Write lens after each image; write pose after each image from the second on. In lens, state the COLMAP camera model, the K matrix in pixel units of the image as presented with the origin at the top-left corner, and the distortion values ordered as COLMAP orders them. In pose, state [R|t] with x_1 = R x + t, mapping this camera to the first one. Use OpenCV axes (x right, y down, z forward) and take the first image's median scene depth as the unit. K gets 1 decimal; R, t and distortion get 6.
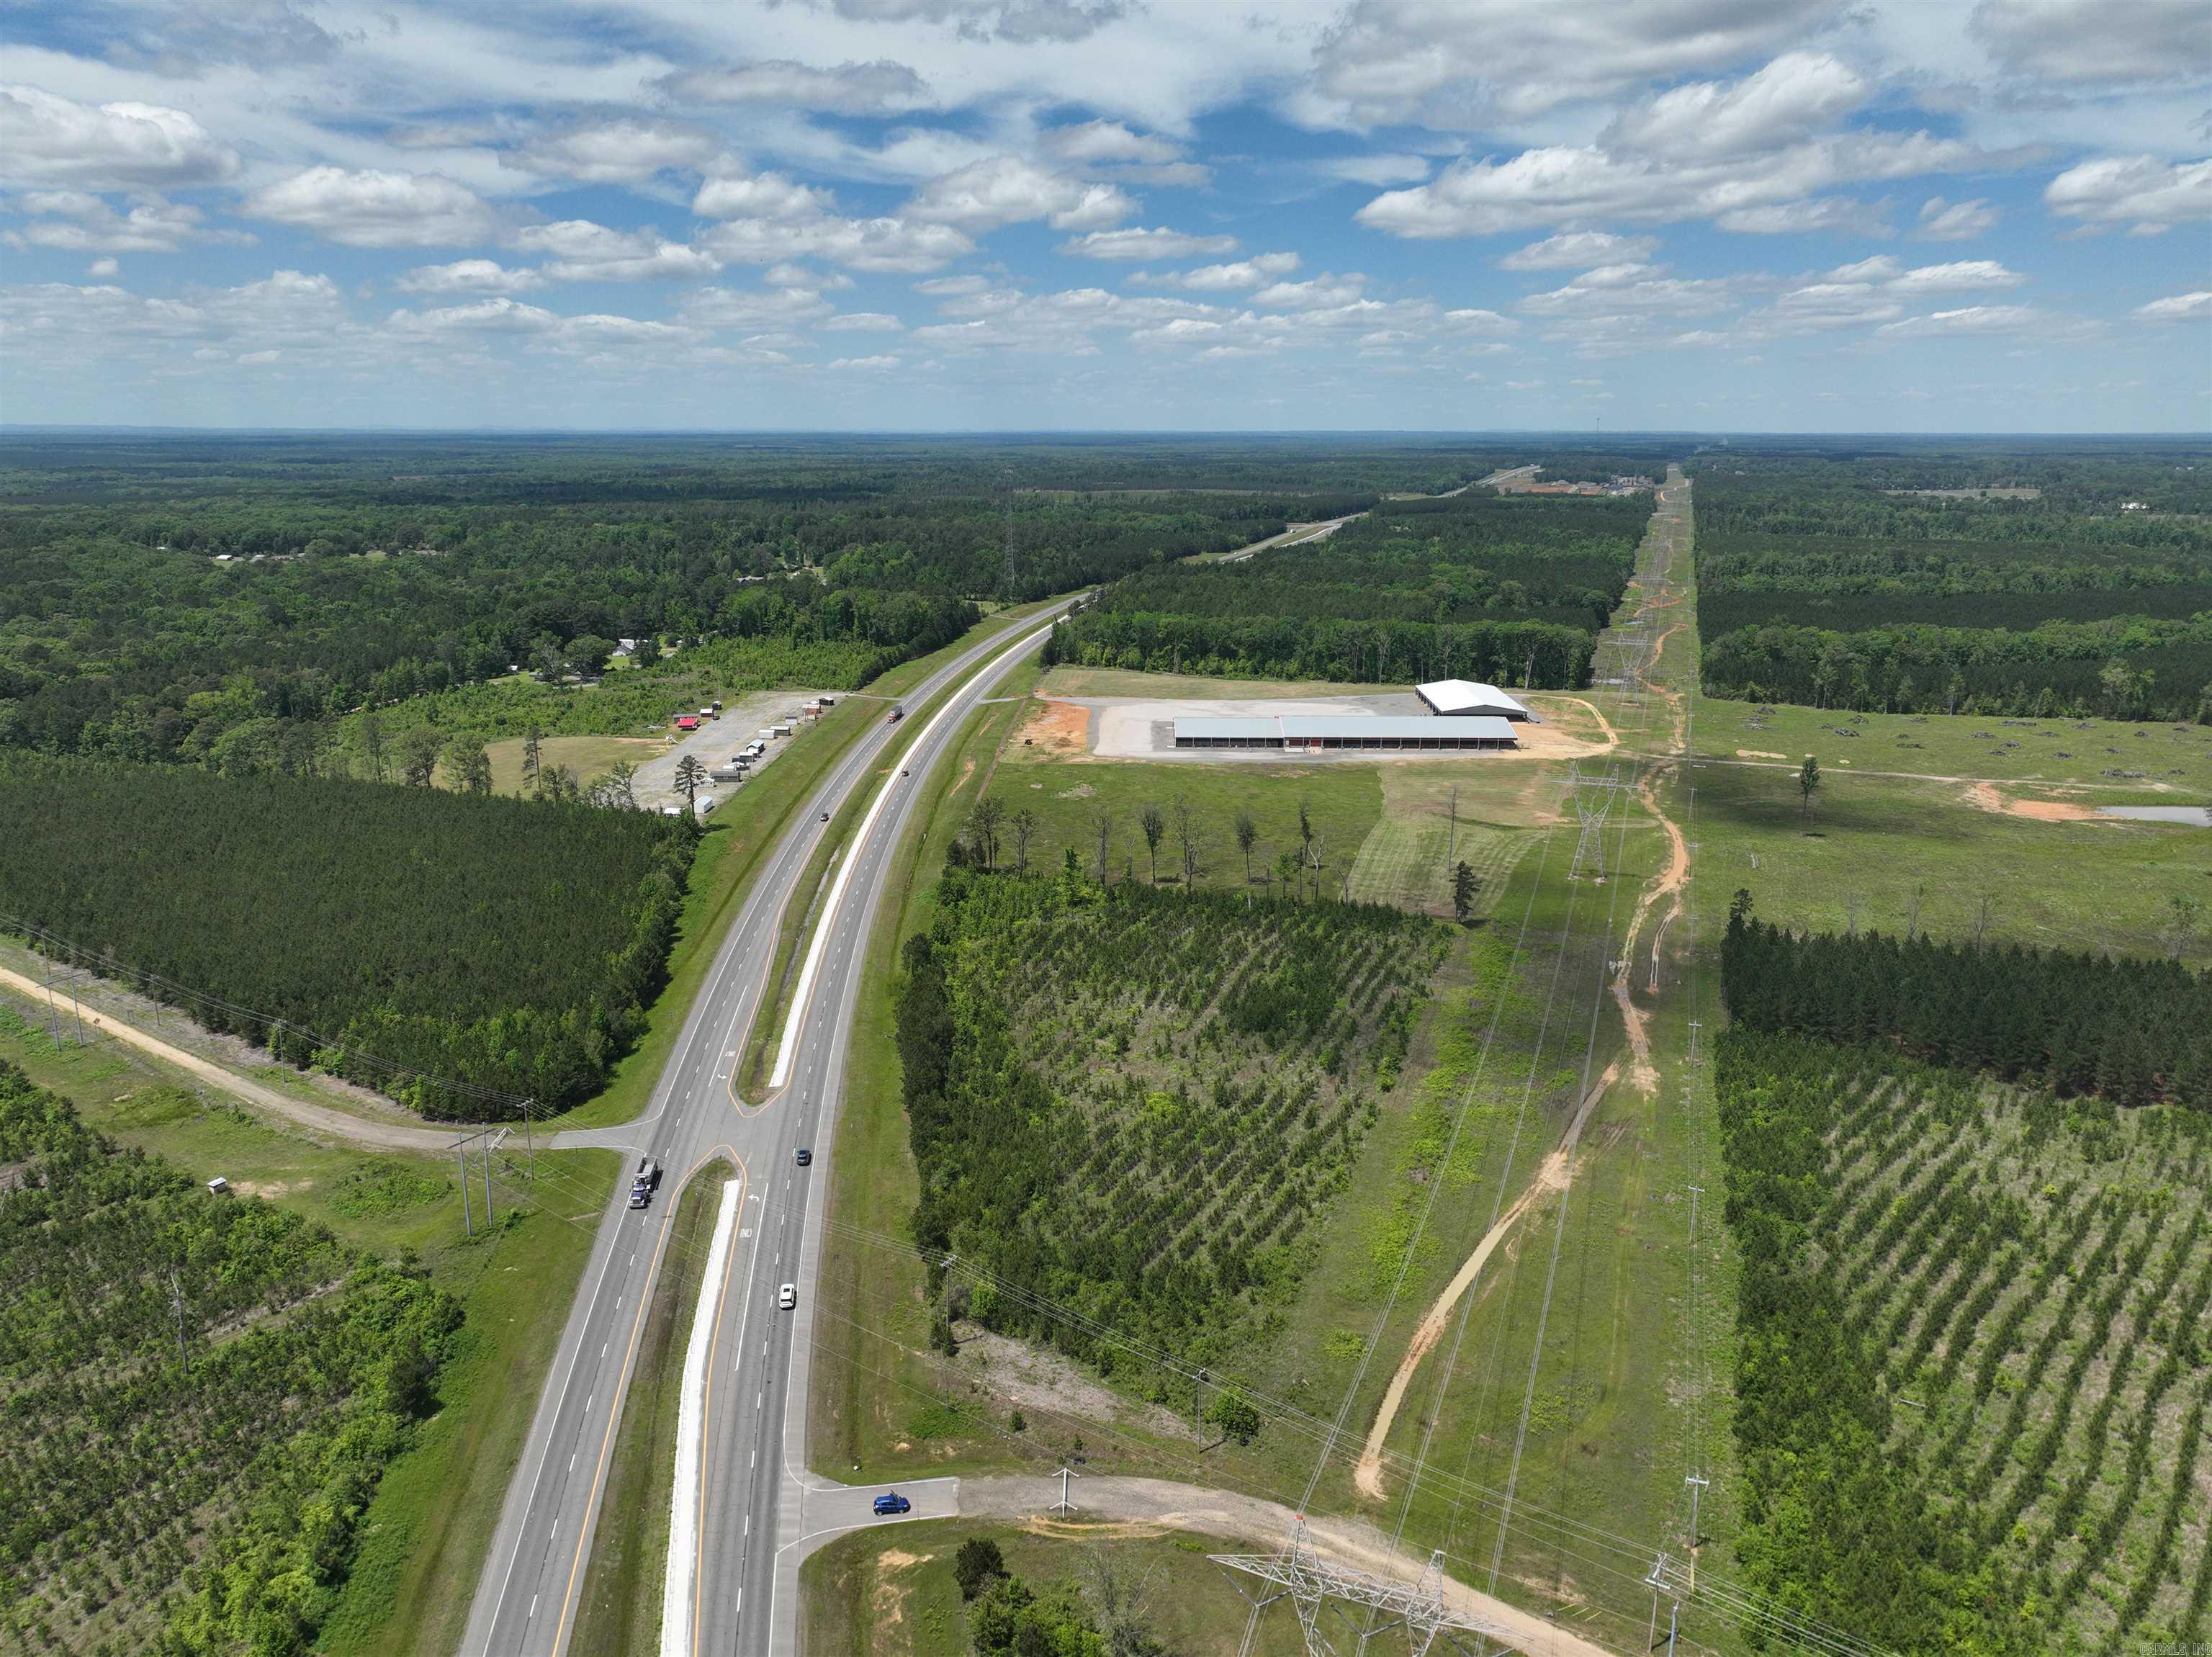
lens RADIAL K [[1570.3, 0, 1110.2], [0, 1570.3, 752.1], [0, 0, 1]] dist [0.001744, 0.006061]
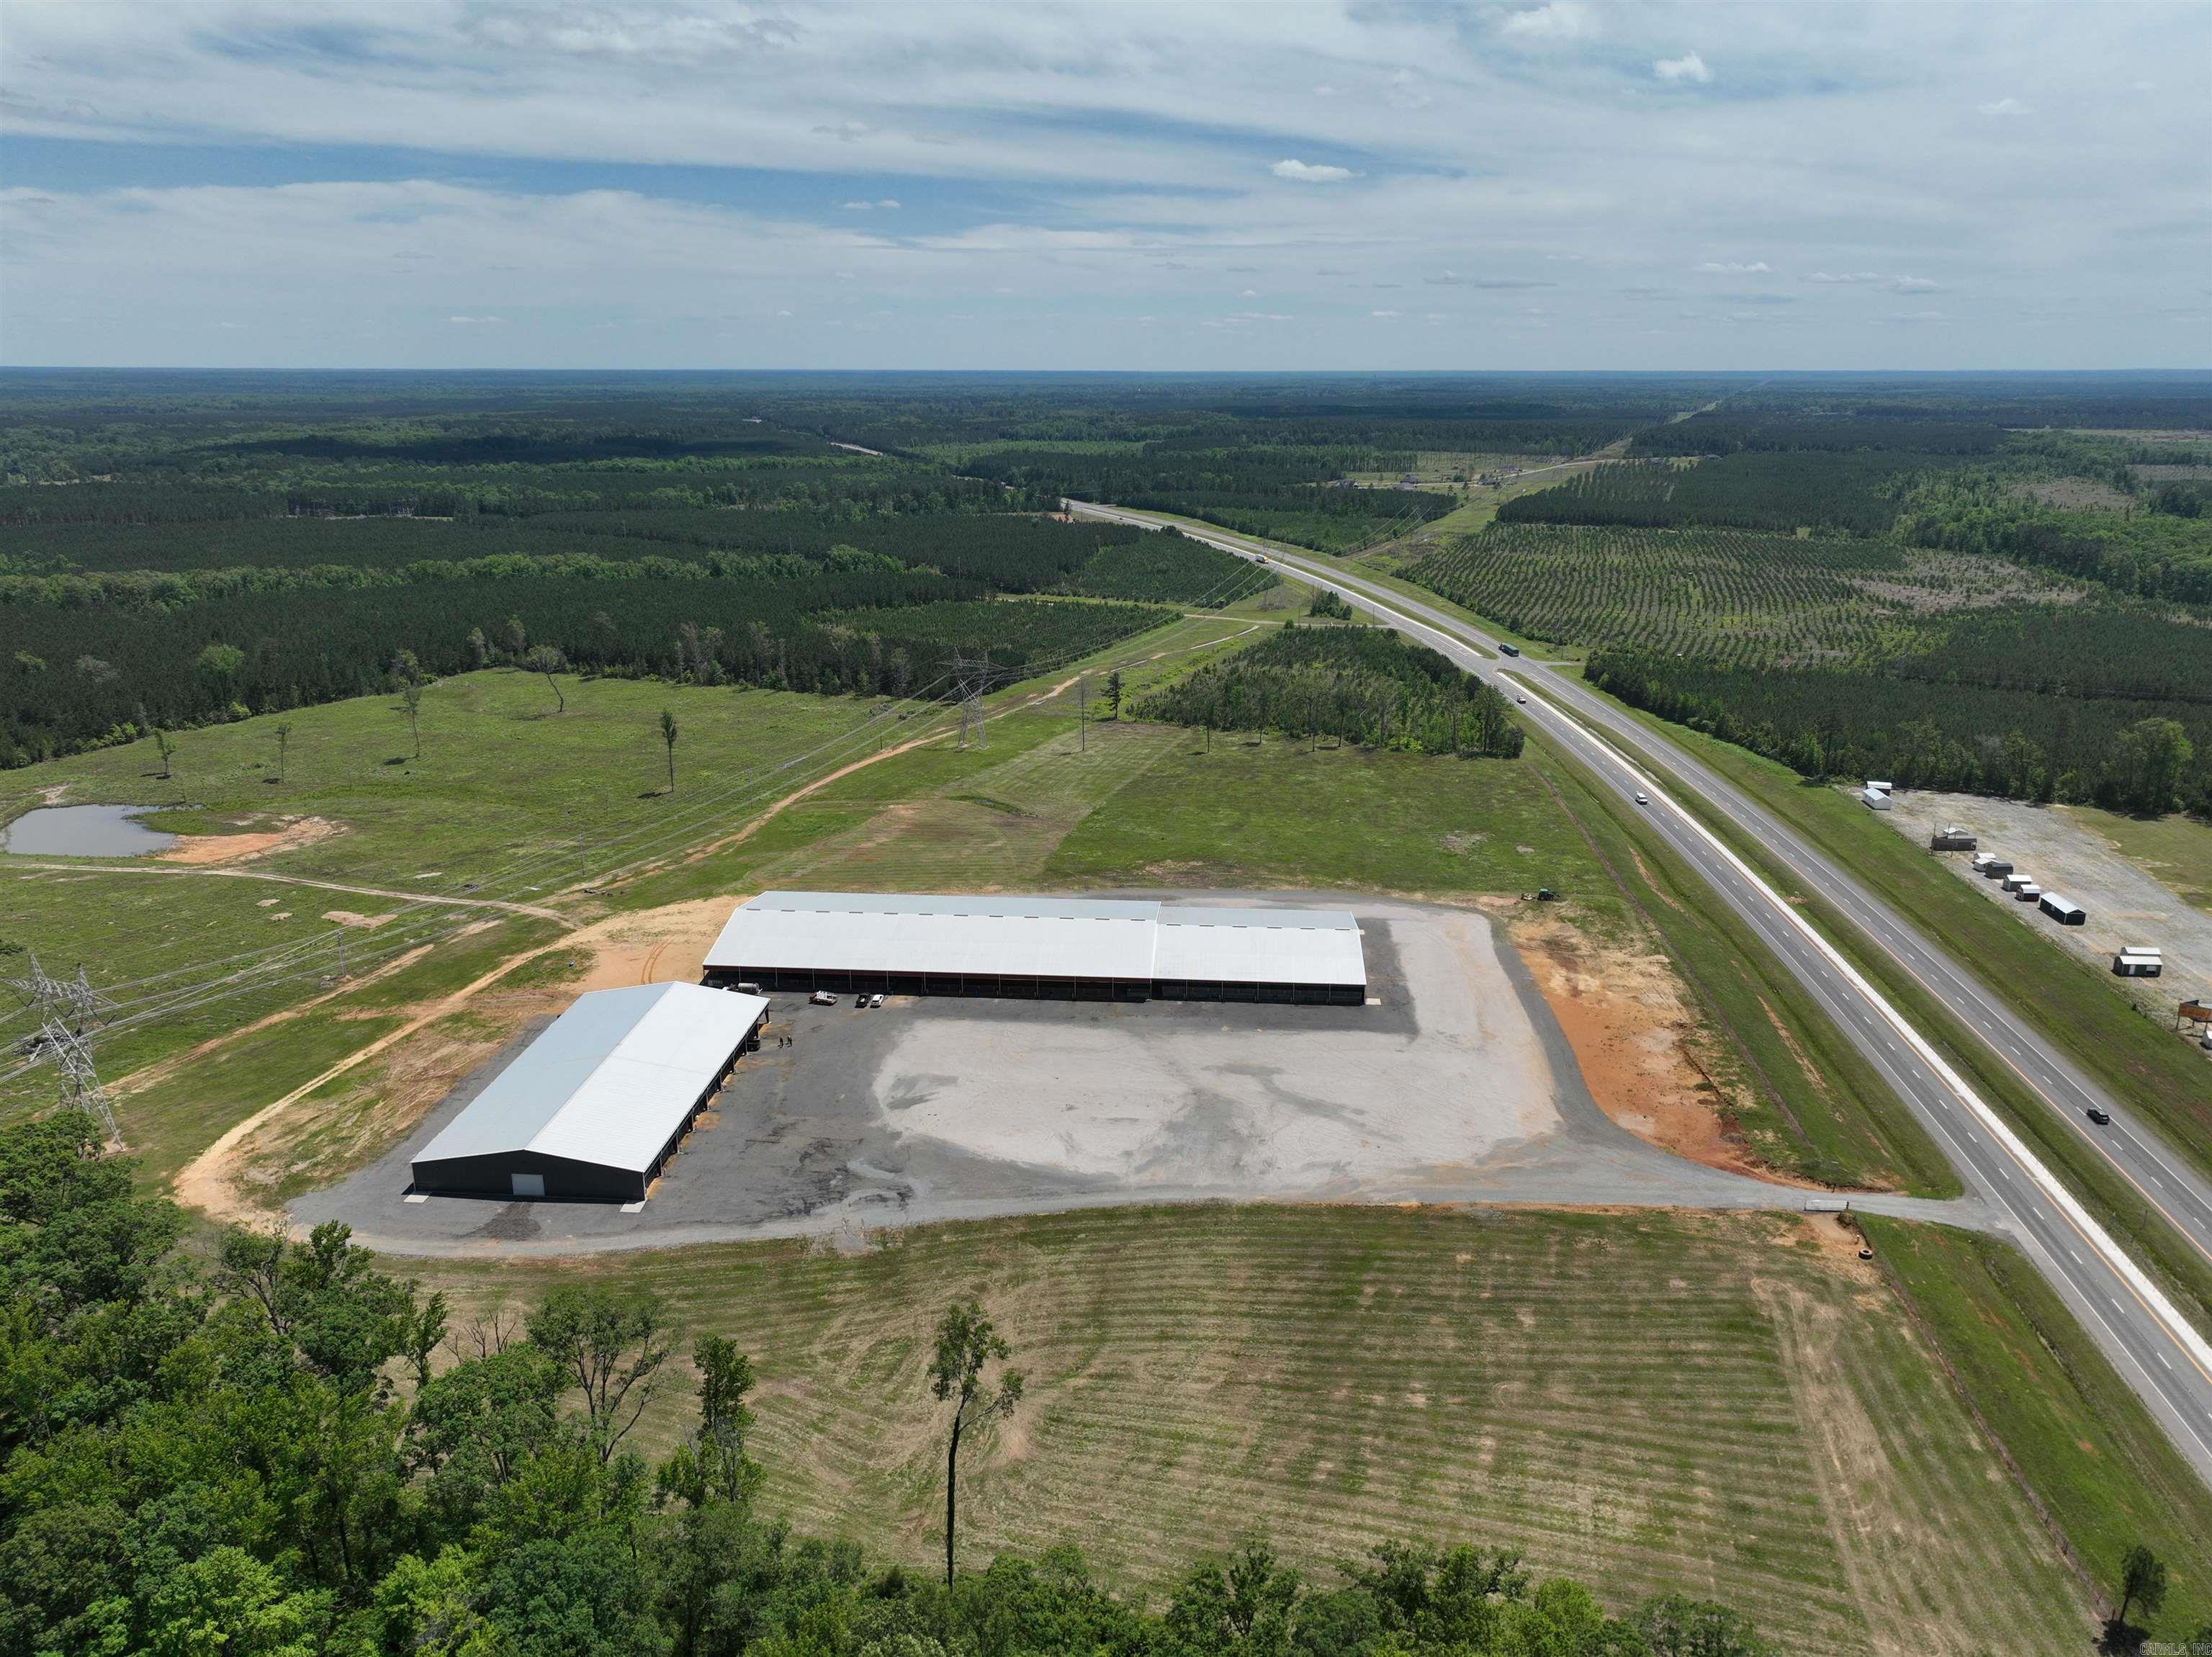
lens RADIAL K [[1534.9, 0, 1107.5], [0, 1534.9, 853.1], [0, 0, 1]] dist [0.001960, 0.021449]
pose [[-0.998336, -0.018914, 0.054472, 0.058578], [0.010262, 0.871311, 0.490625, -0.177710], [-0.056742, 0.490367, -0.869667, 0.869598]]
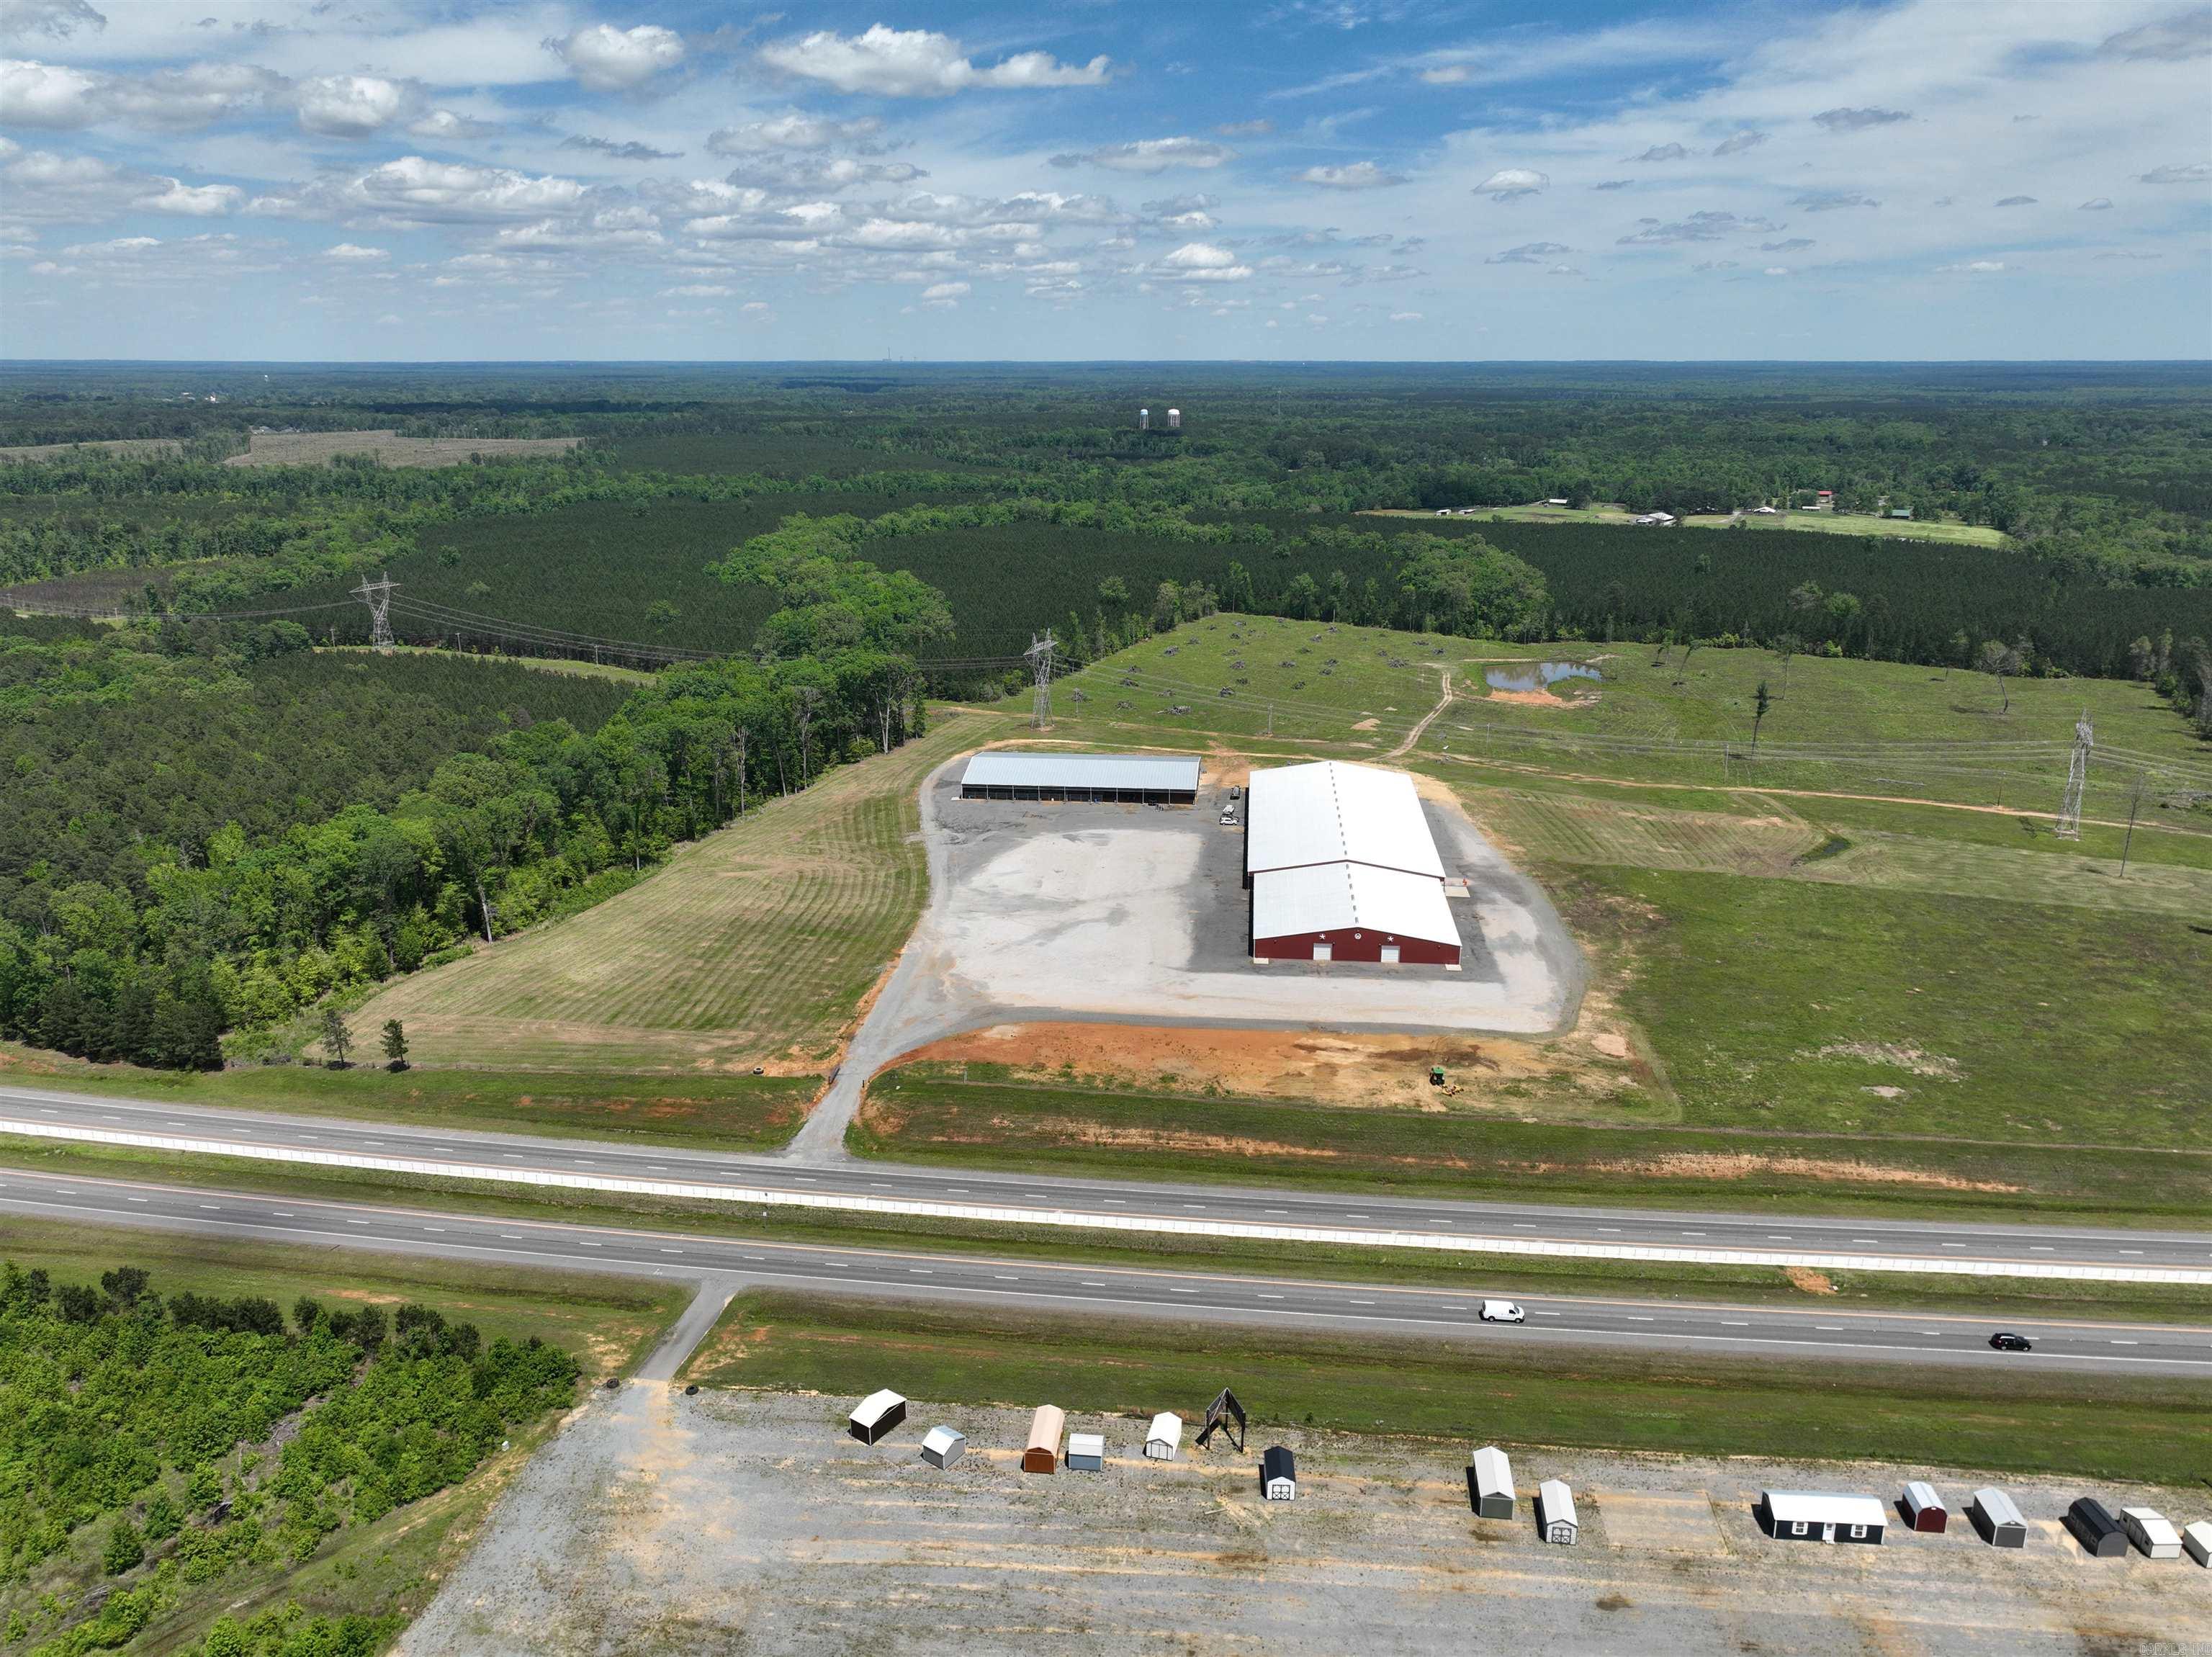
lens RADIAL K [[1558.1, 0, 1108.8], [0, 1558.1, 784.9], [0, 0, 1]] dist [0.007952, 0.004088]
pose [[0.073657, -0.265017, 0.961426, -0.266879], [0.203984, 0.947667, 0.245597, -0.124995], [-0.976199, 0.178026, 0.123862, 0.612181]]
